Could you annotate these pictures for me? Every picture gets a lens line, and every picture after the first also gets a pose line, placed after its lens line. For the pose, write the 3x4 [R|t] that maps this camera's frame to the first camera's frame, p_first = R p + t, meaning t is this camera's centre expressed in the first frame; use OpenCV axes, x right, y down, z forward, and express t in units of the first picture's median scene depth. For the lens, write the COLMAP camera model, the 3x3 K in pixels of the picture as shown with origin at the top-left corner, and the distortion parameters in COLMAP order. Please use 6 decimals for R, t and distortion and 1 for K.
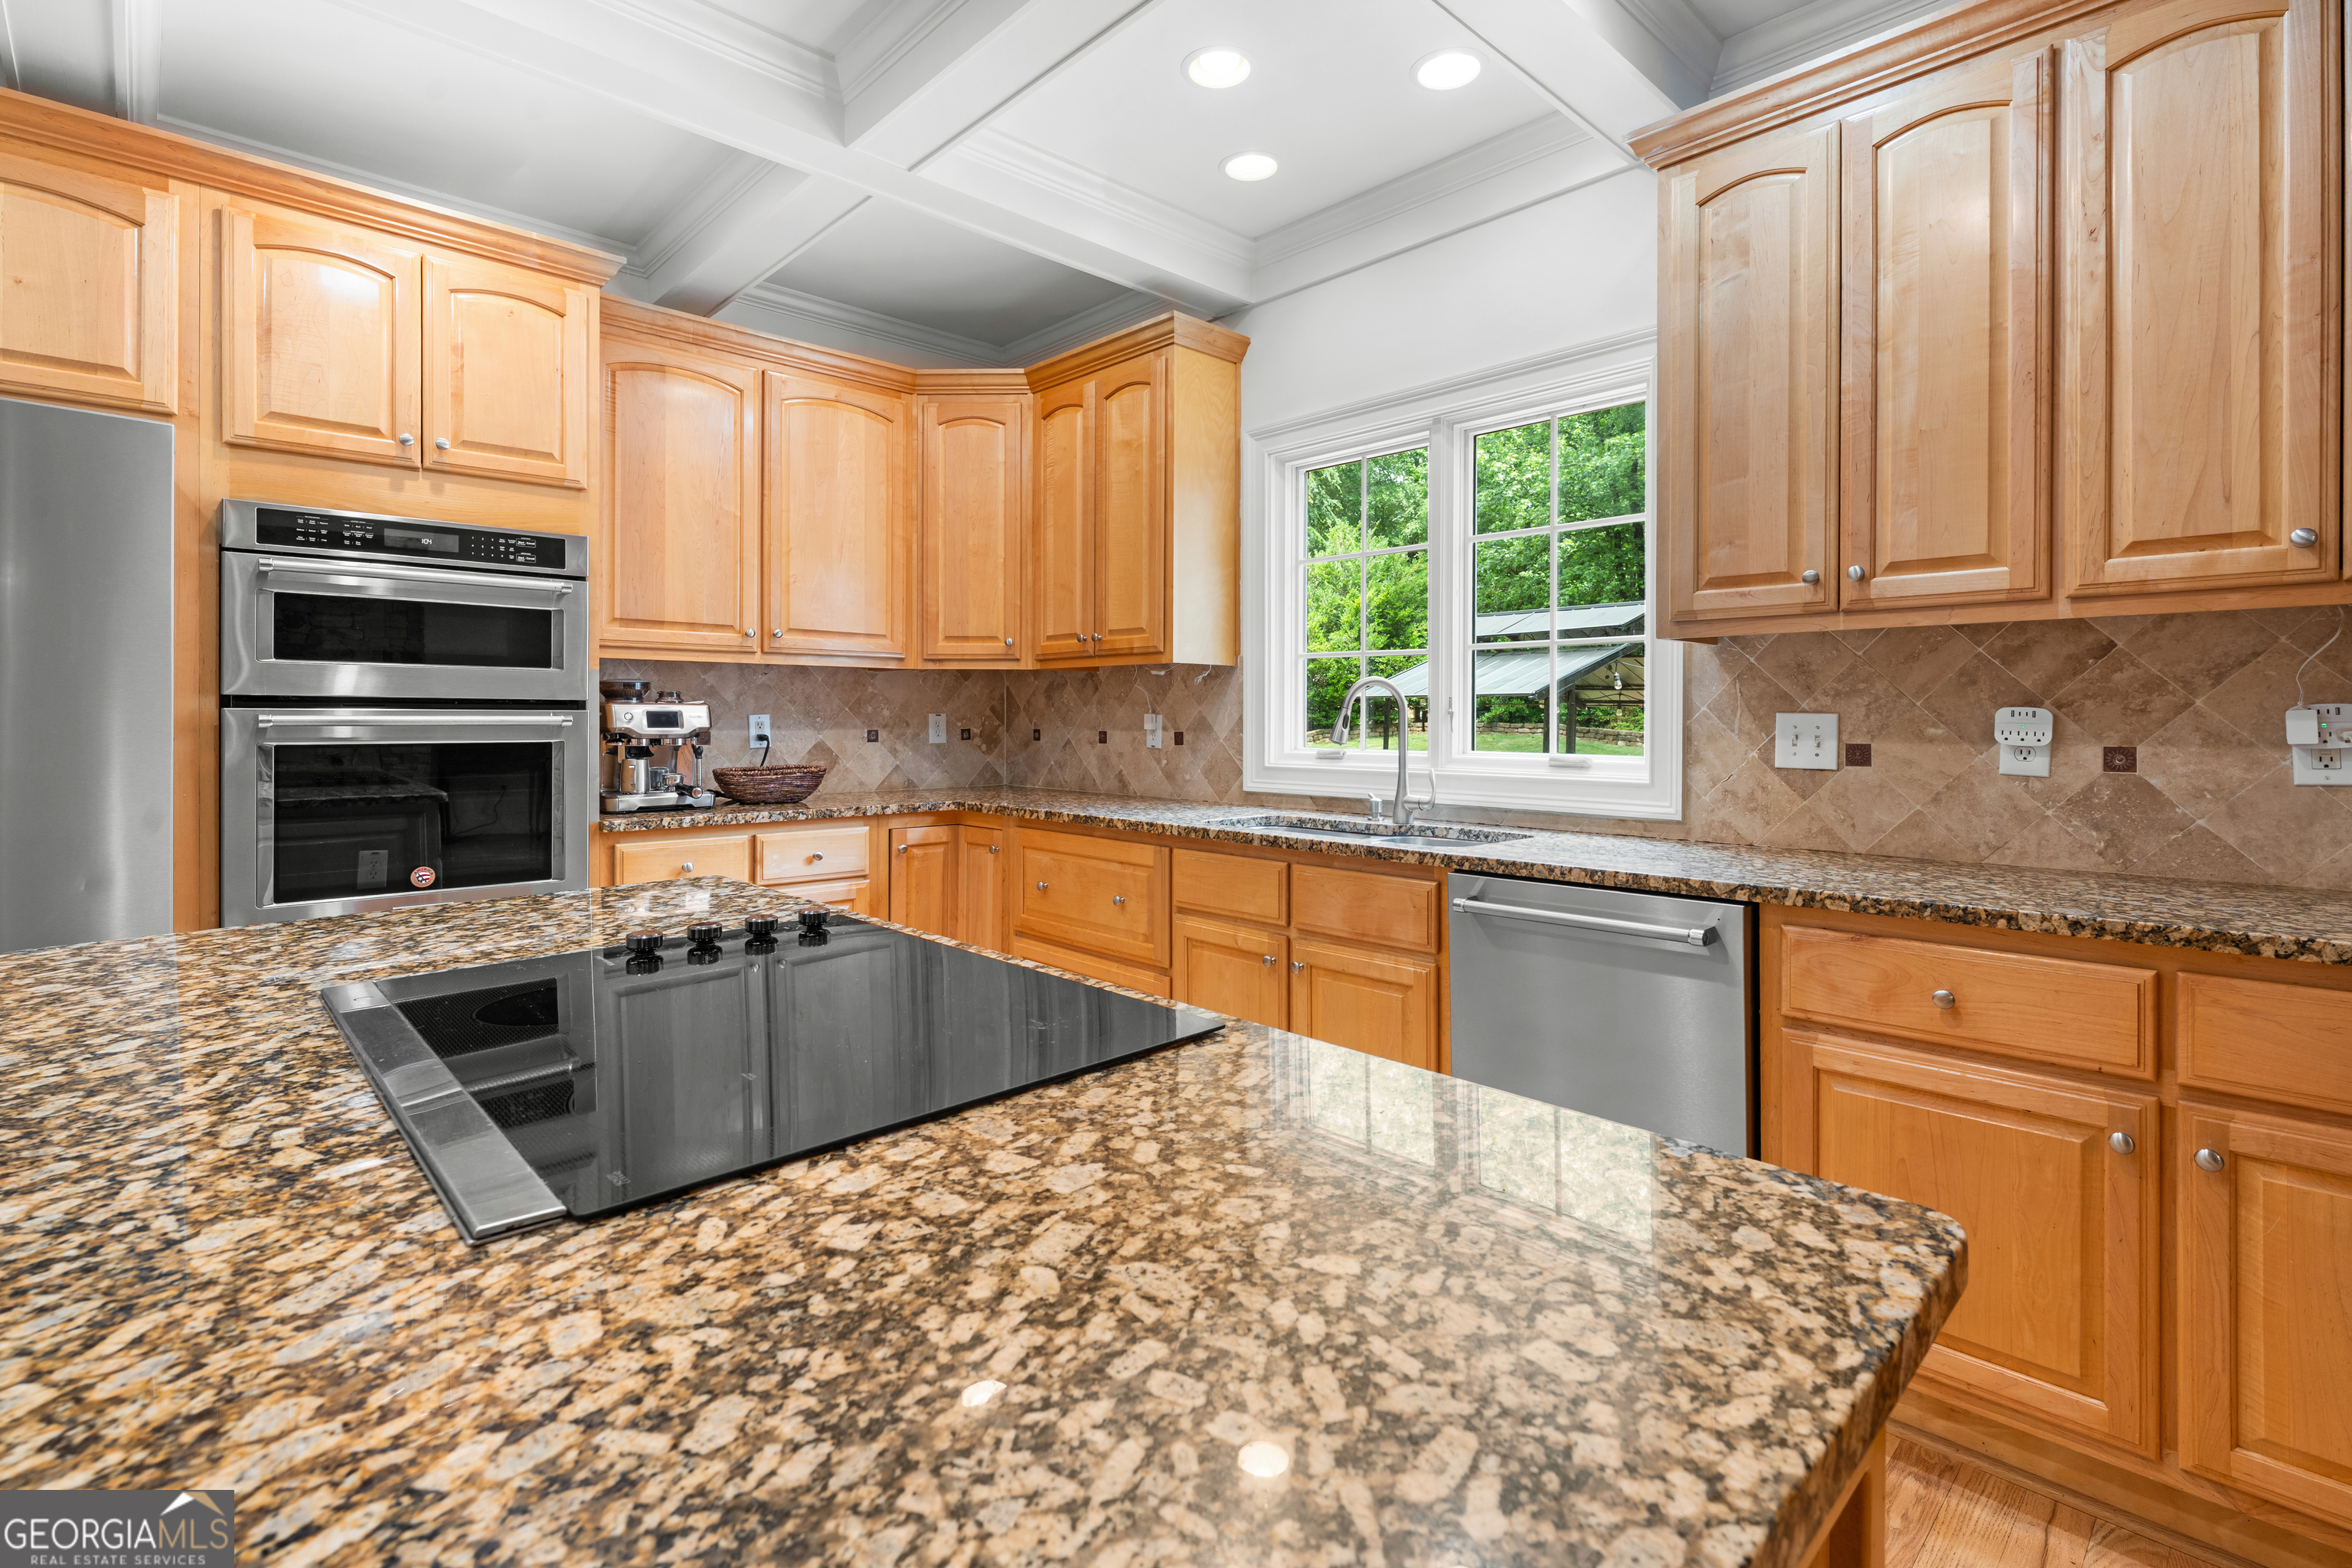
lens RADIAL K [[1086.5, 0, 1177.8], [0, 1086.5, 719.5], [0, 0, 1]] dist [-0.000807, -0.000176]
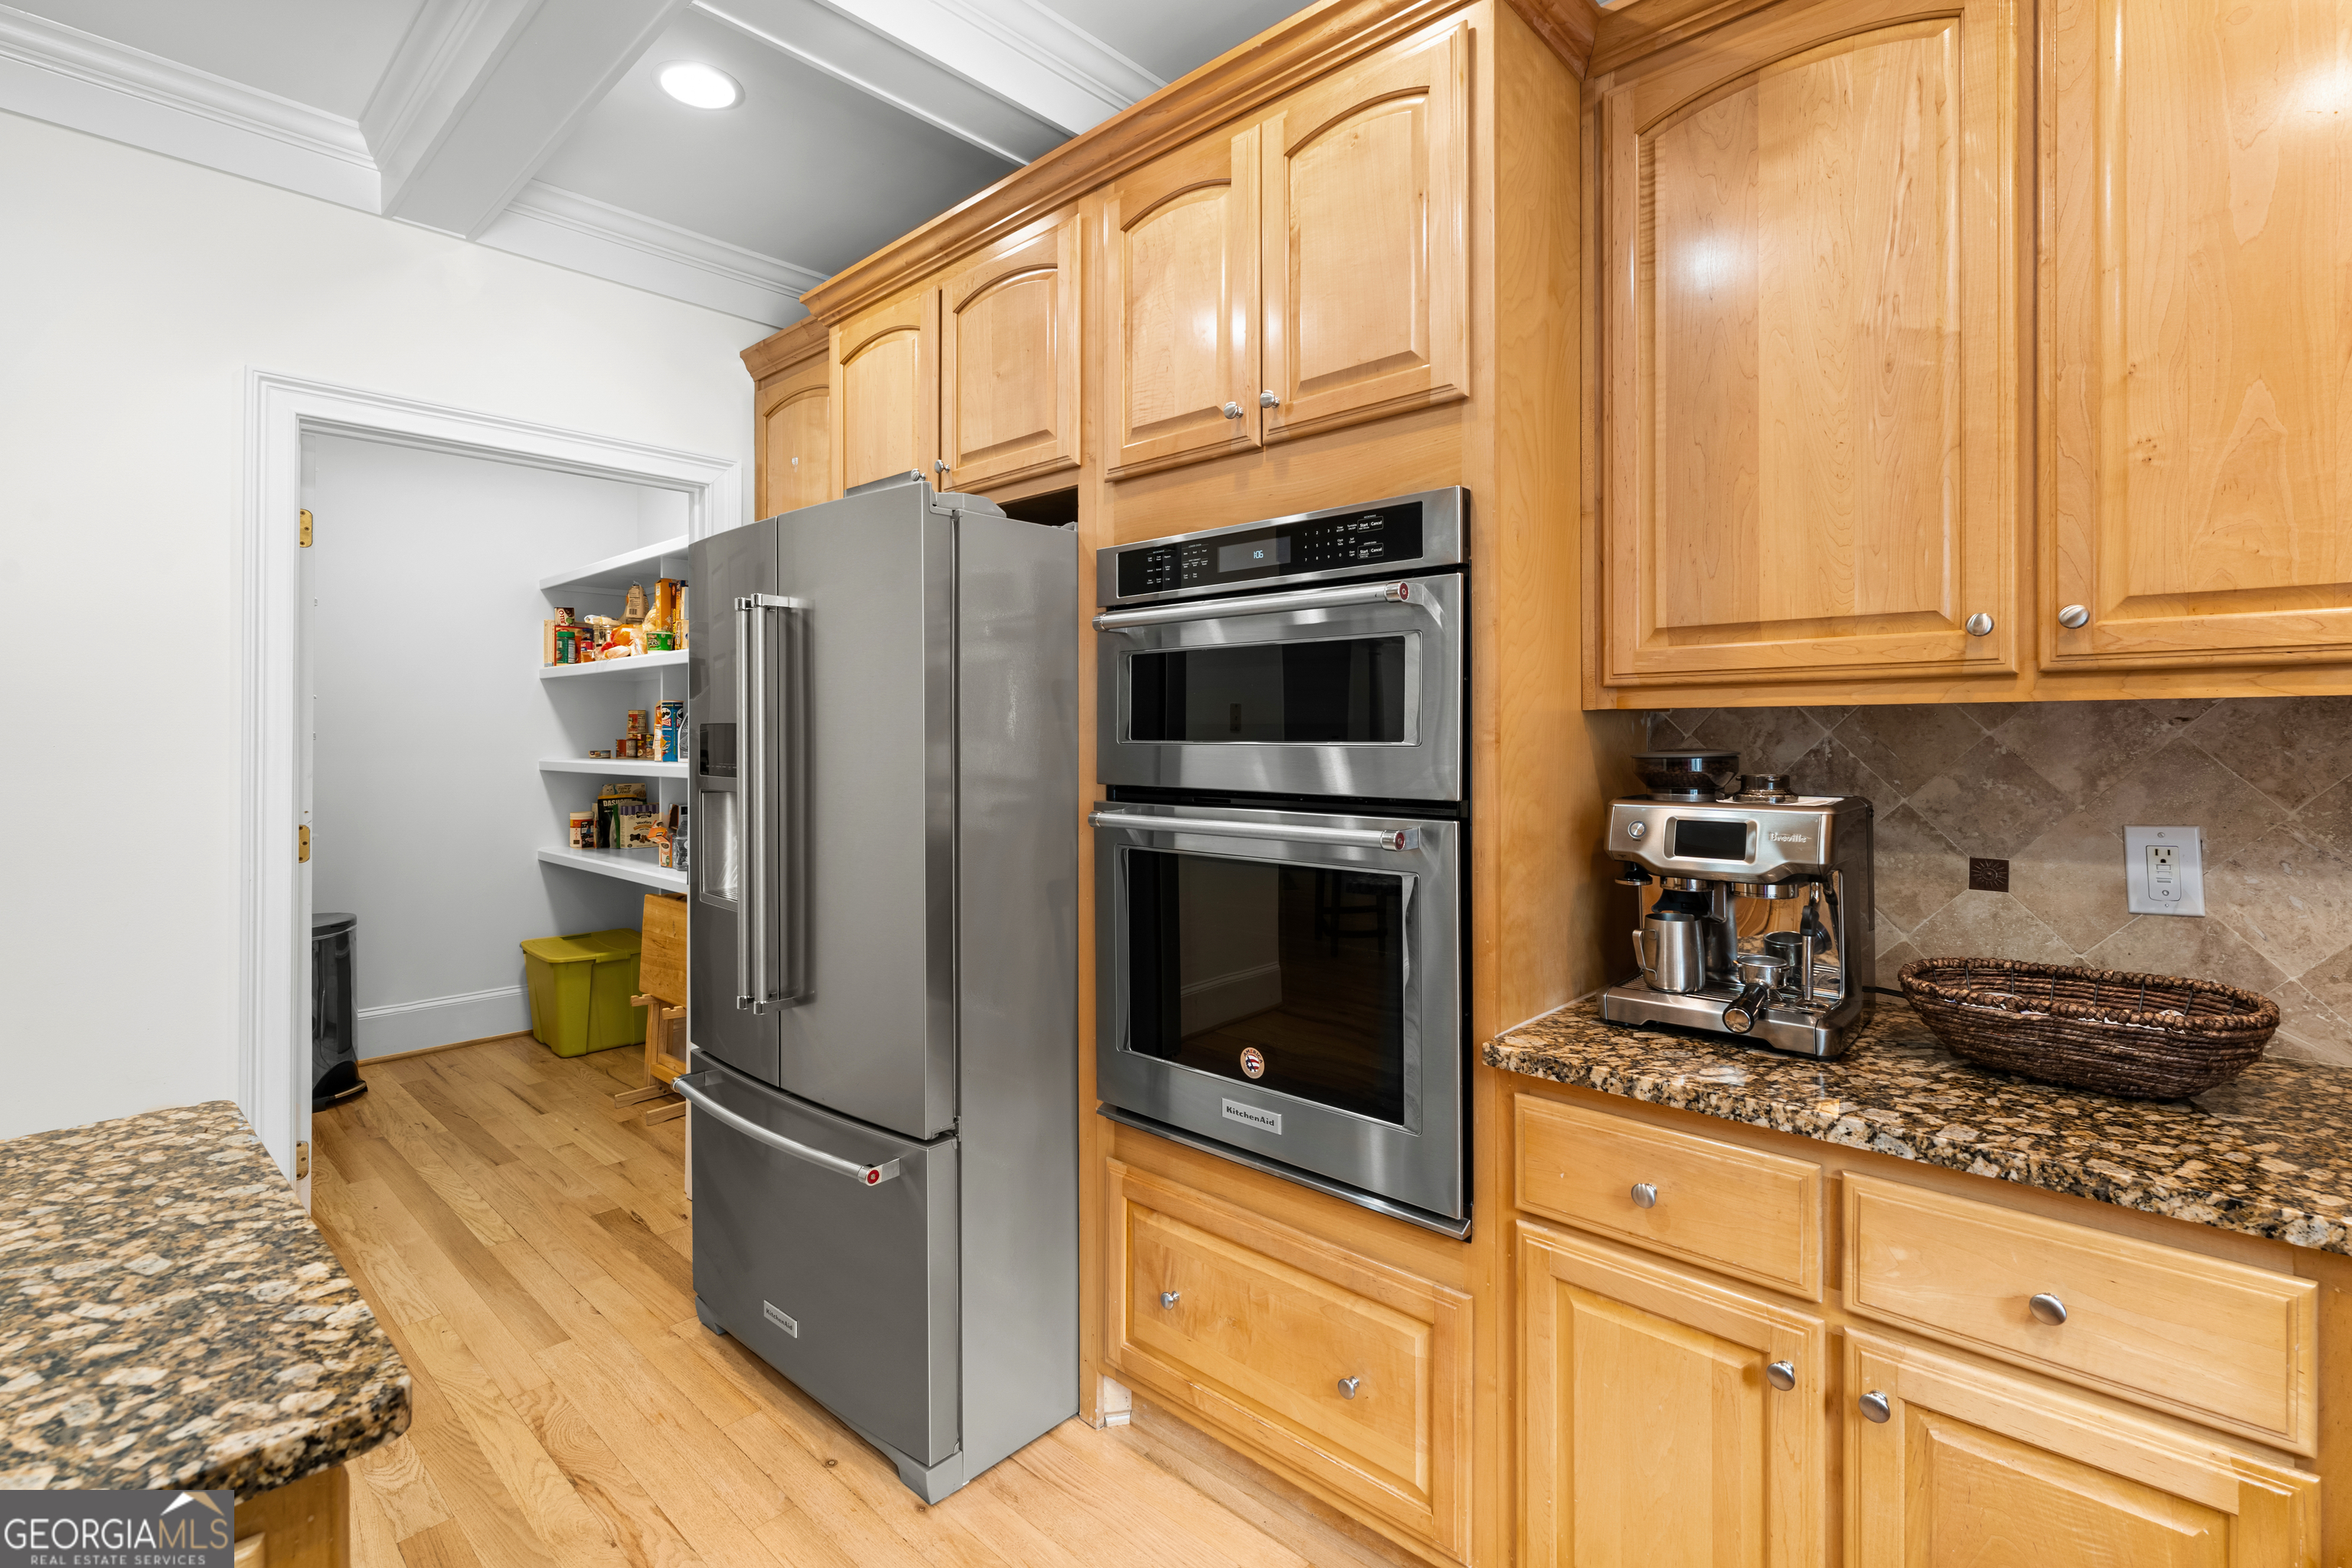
lens RADIAL K [[1088.5, 0, 1178.9], [0, 1088.5, 737.7], [0, 0, 1]] dist [0.001099, -0.000218]
pose [[0.062999, -0.001672, -0.998012, -0.033934], [0.001487, 0.999998, -0.001581, -0.048448], [0.998012, -0.001384, 0.063002, 0.847436]]
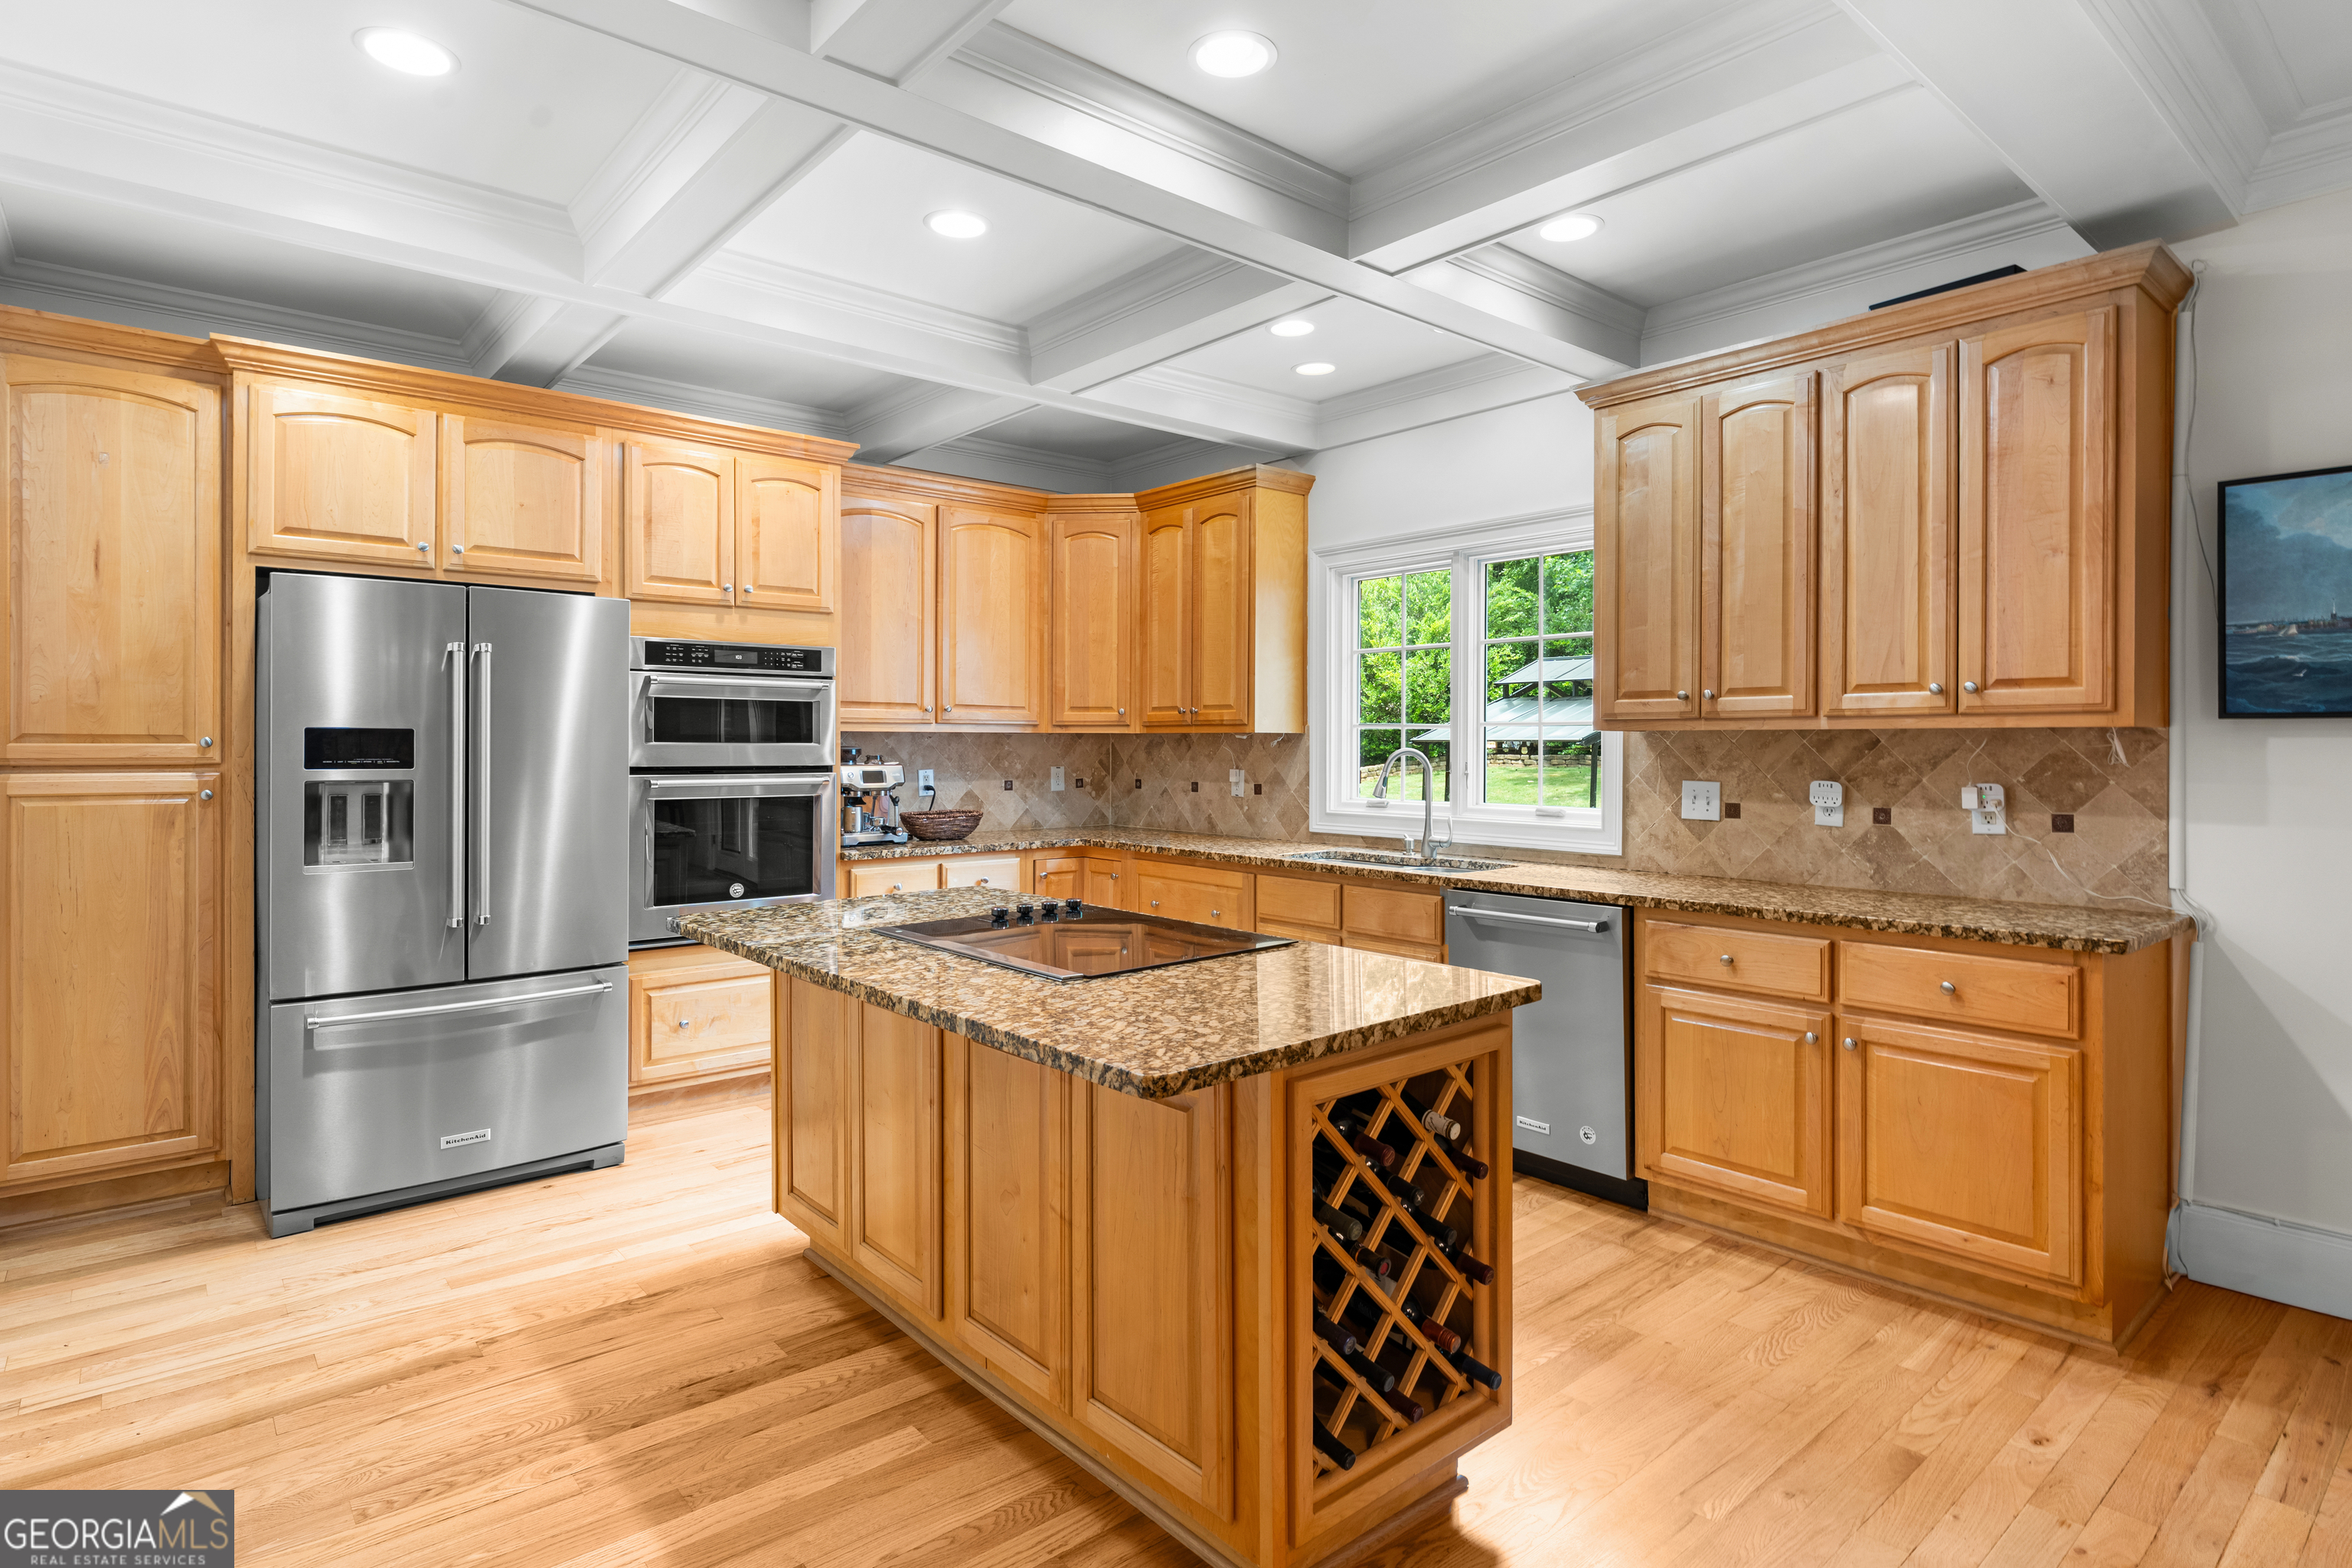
lens RADIAL K [[1218.0, 0, 1169.4], [0, 1218.0, 748.9], [0, 0, 1]] dist [0.001319, 0.000122]
pose [[0.998400, 0.000204, -0.056553, -0.028577], [-0.000038, 0.999996, 0.002936, -0.044028], [0.056554, -0.002929, 0.998395, -0.539151]]
